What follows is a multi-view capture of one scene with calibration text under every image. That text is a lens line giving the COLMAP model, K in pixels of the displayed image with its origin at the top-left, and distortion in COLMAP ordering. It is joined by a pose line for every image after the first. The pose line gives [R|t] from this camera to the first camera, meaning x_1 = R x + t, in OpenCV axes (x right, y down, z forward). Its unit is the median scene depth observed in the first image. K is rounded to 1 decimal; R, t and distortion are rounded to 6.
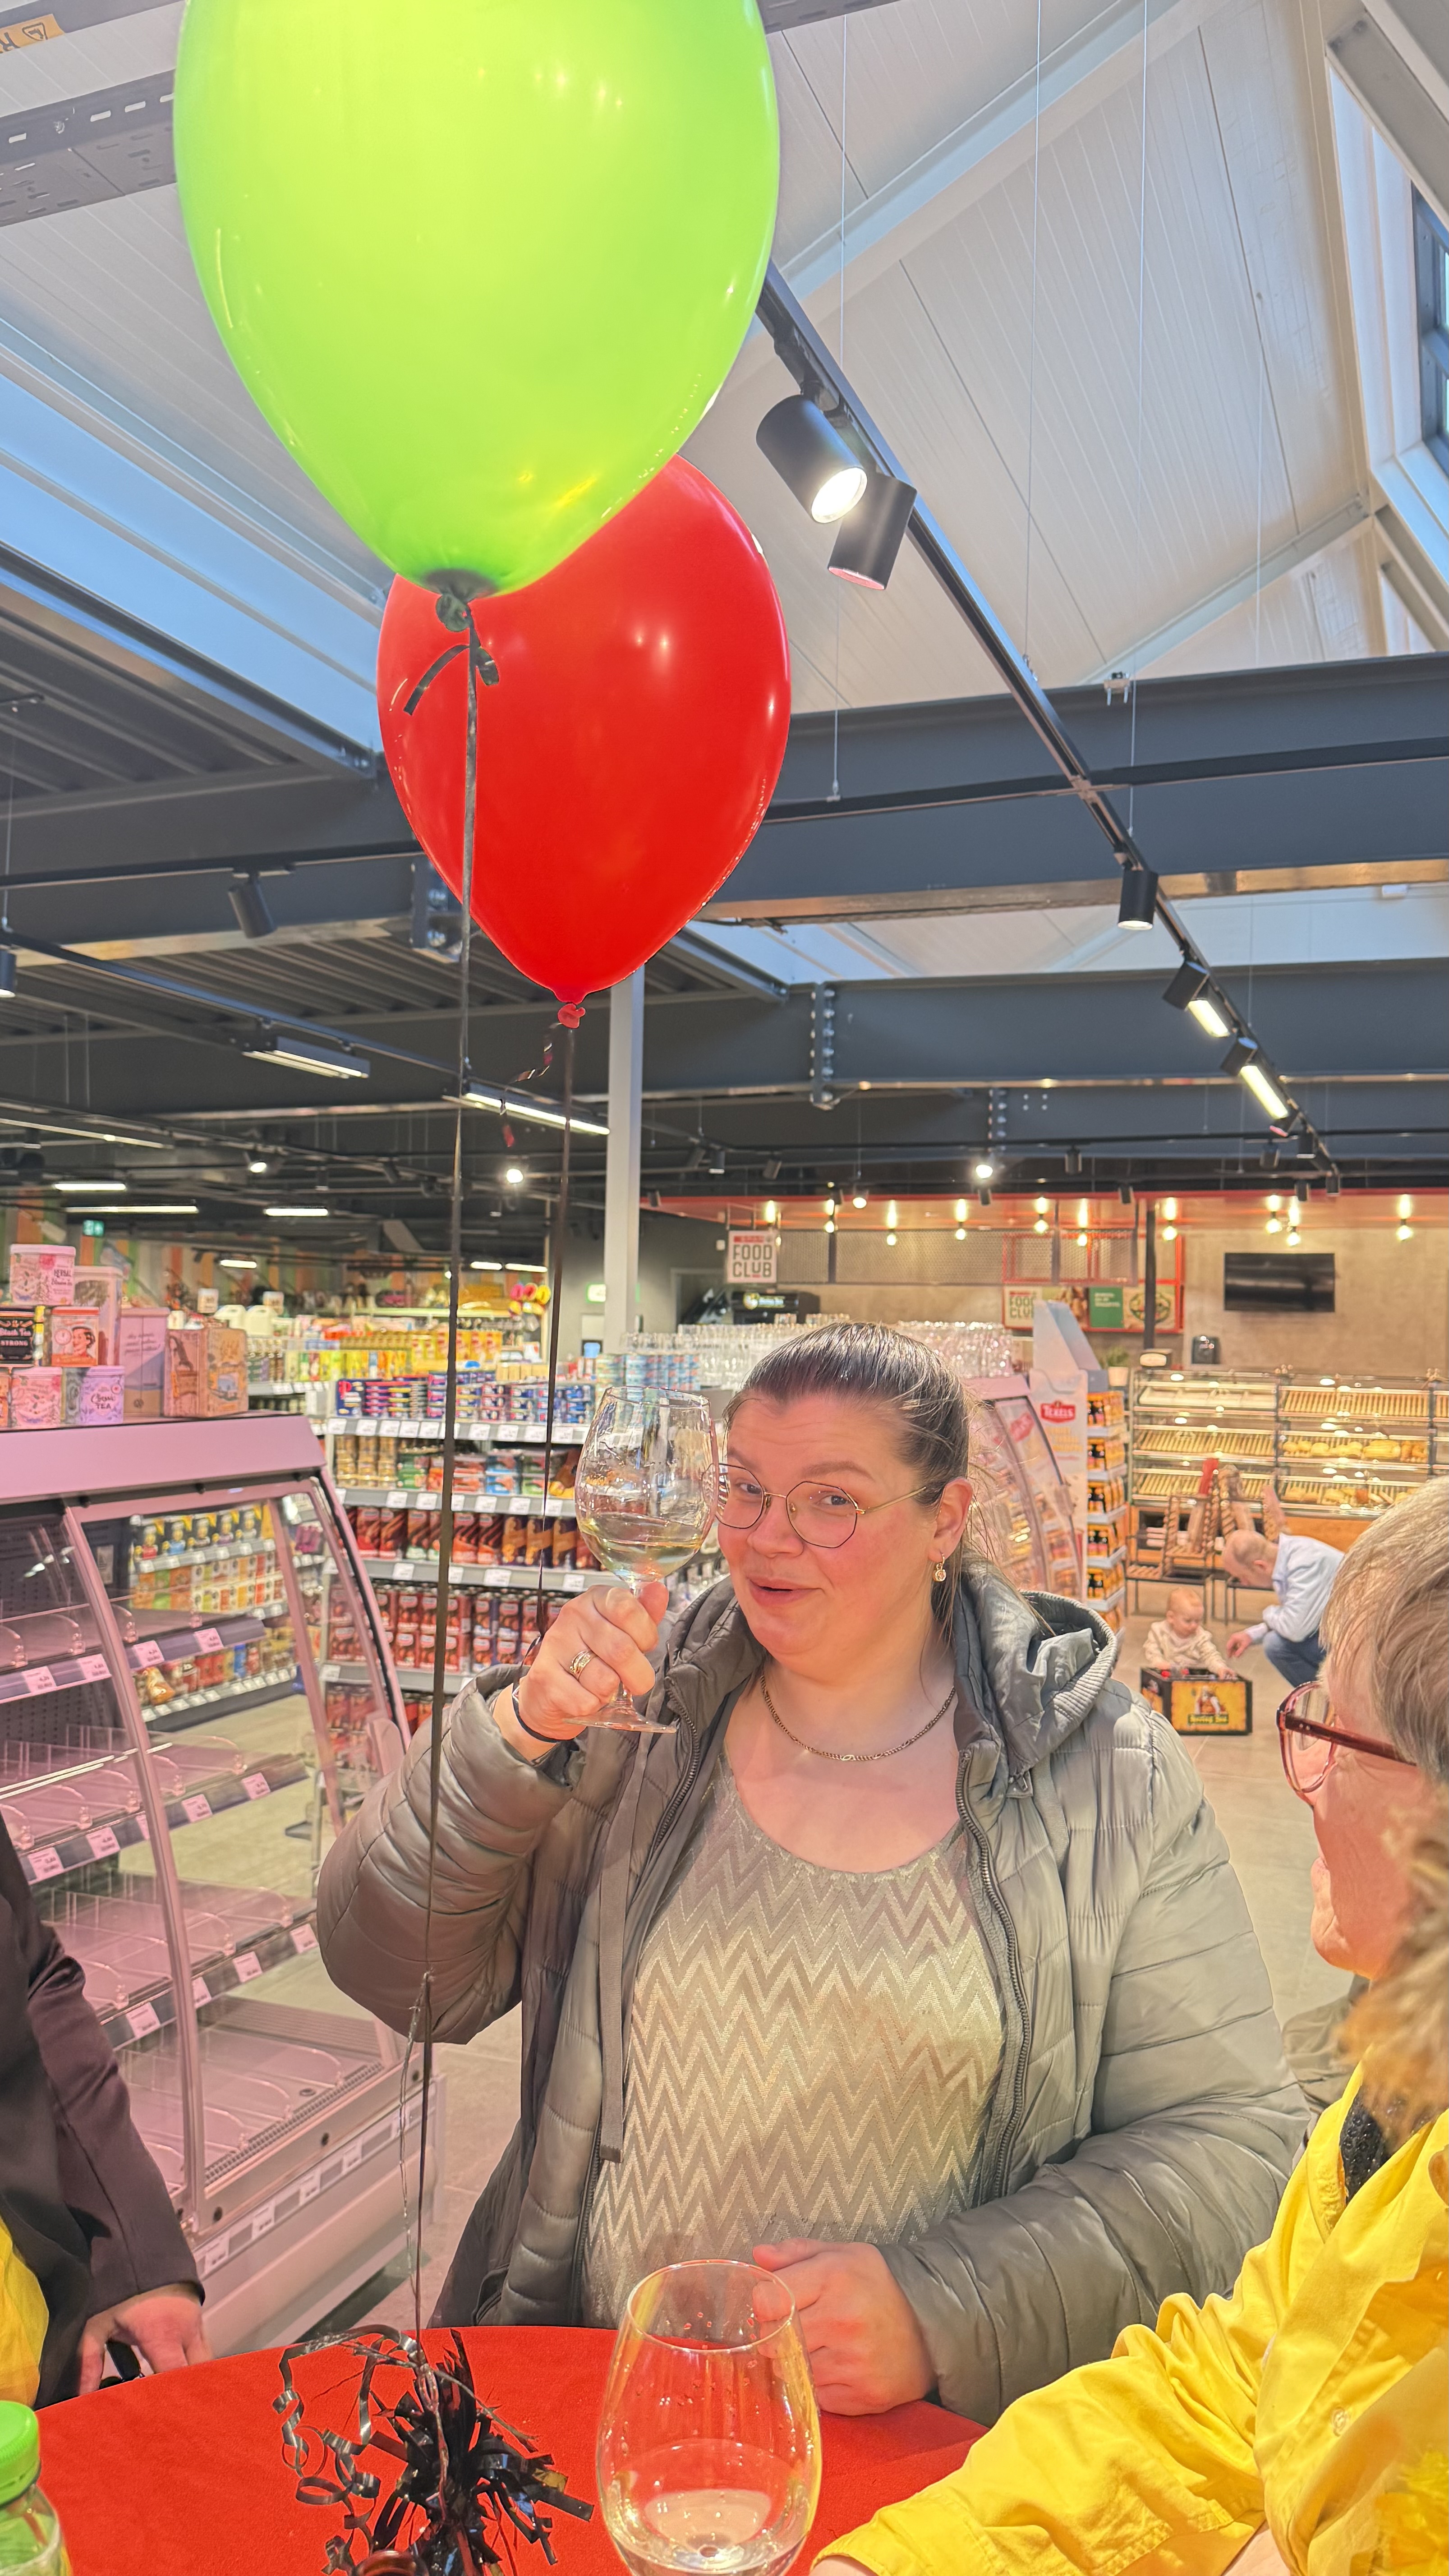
lens RADIAL K [[1806.9, 0, 724.5], [0, 1806.9, 1288.0], [0, 0, 1]] dist [0.002911, 0.000400]
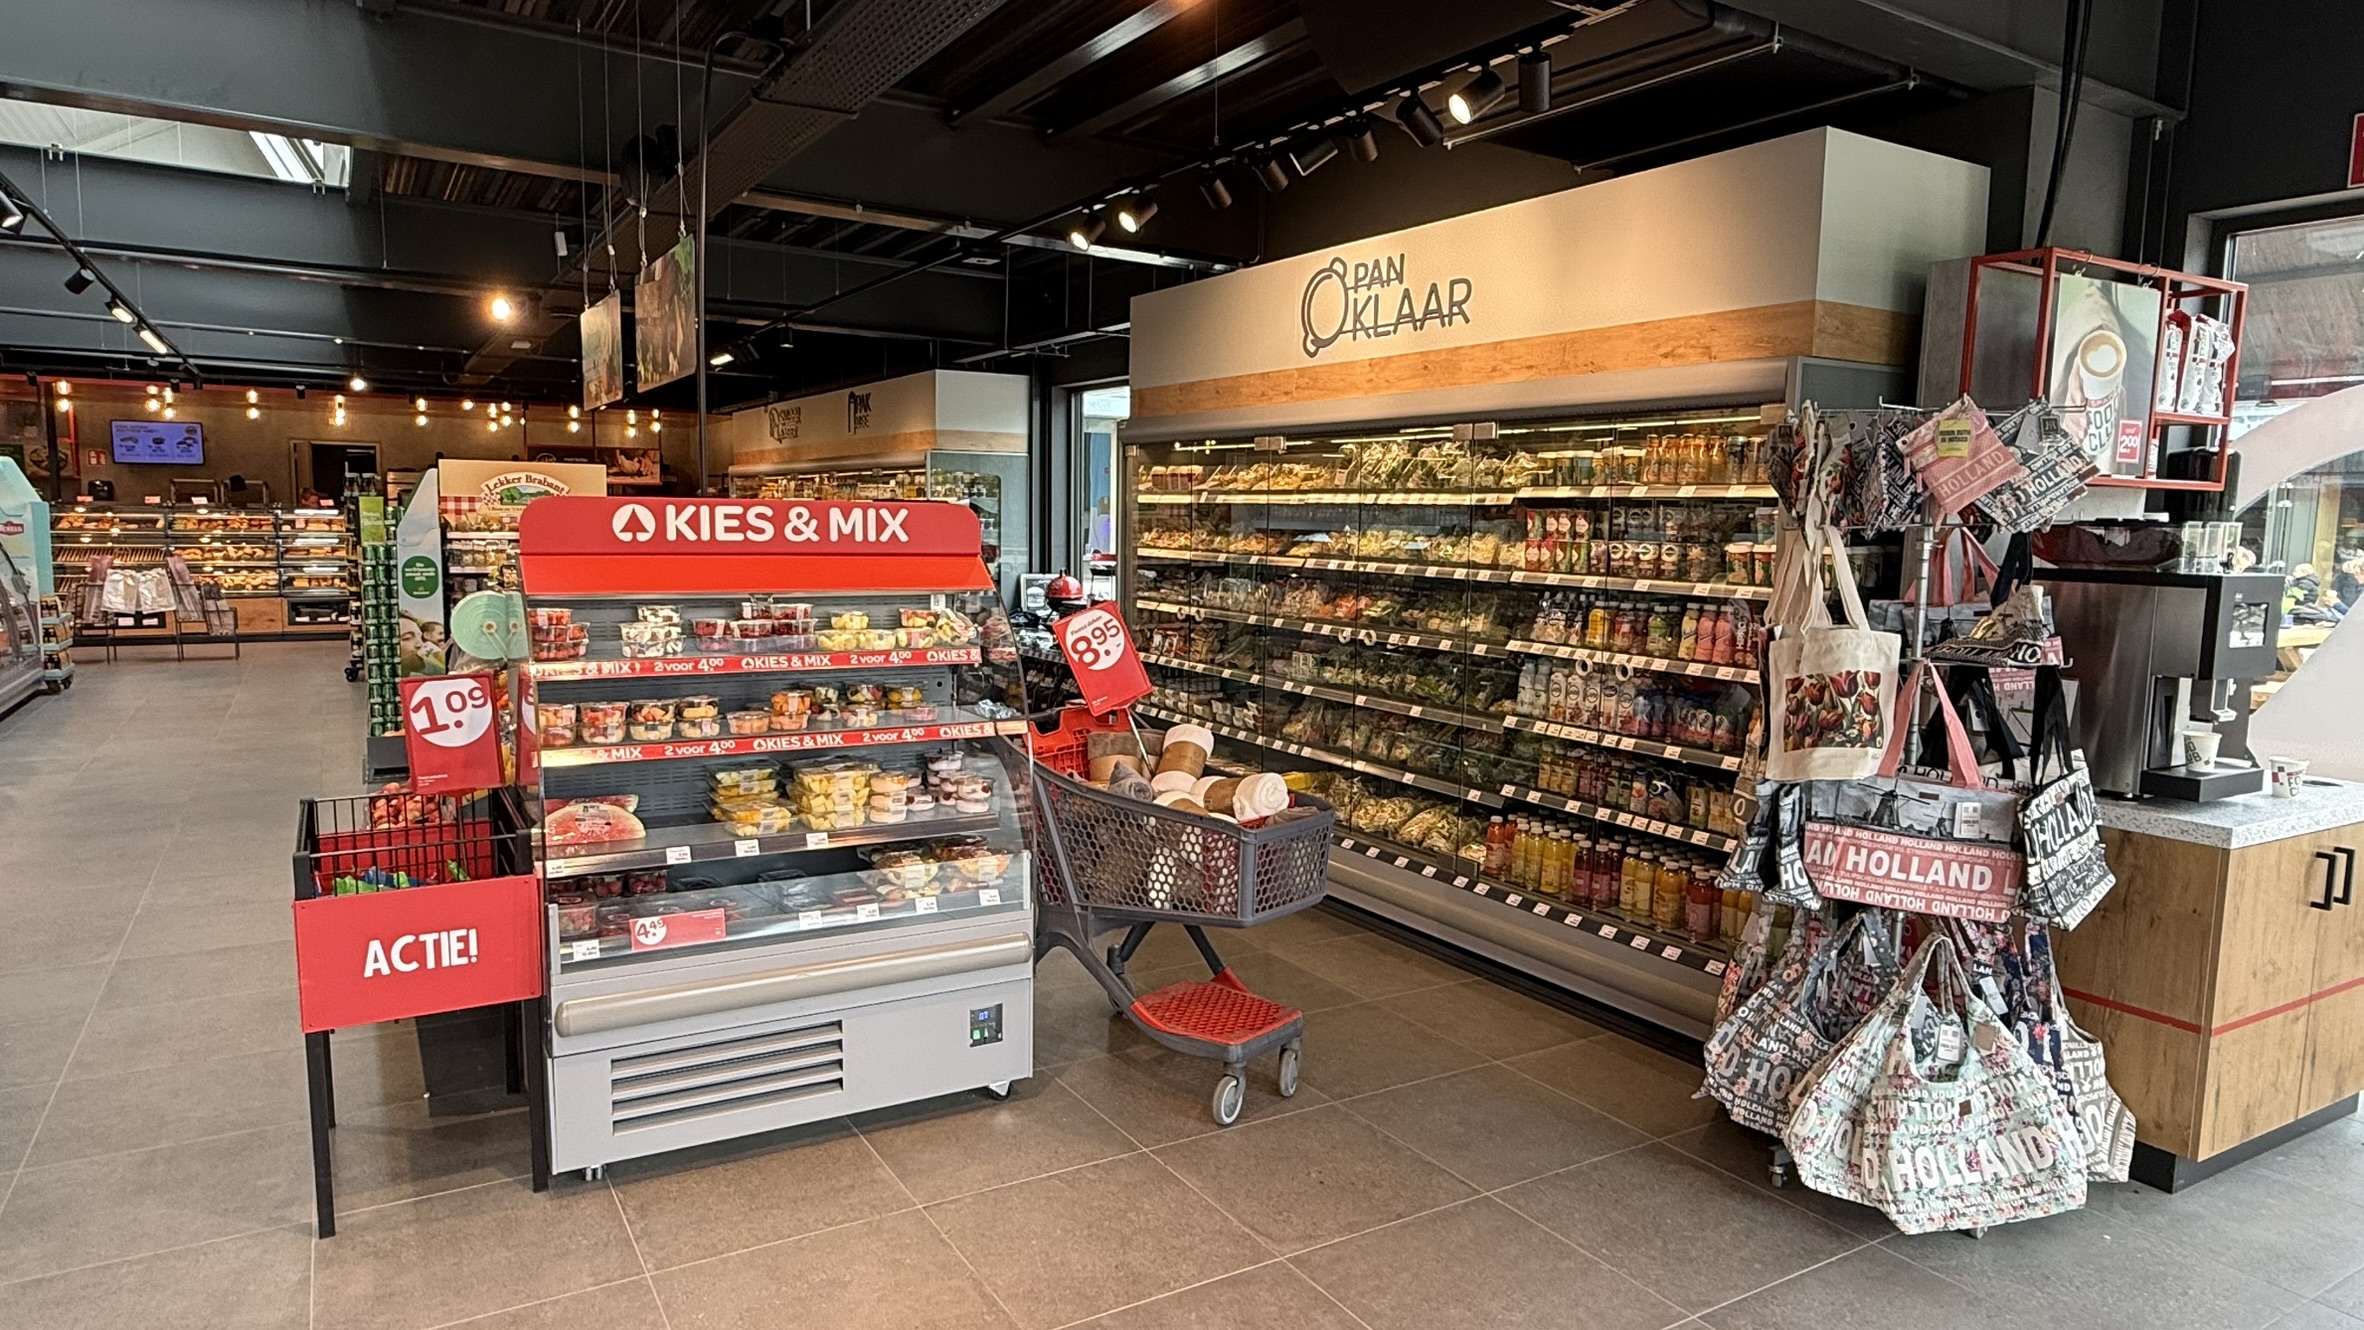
lens RADIAL K [[1400.9, 0, 1182.0], [0, 1400.9, 665.0], [0, 0, 1]] dist [0.001098, 0.000442]
pose [[0.596901, -0.099478, 0.796124, -0.126803], [-0.026590, 0.989286, 0.143550, -0.010894], [-0.801874, -0.106854, 0.587860, -0.366634]]
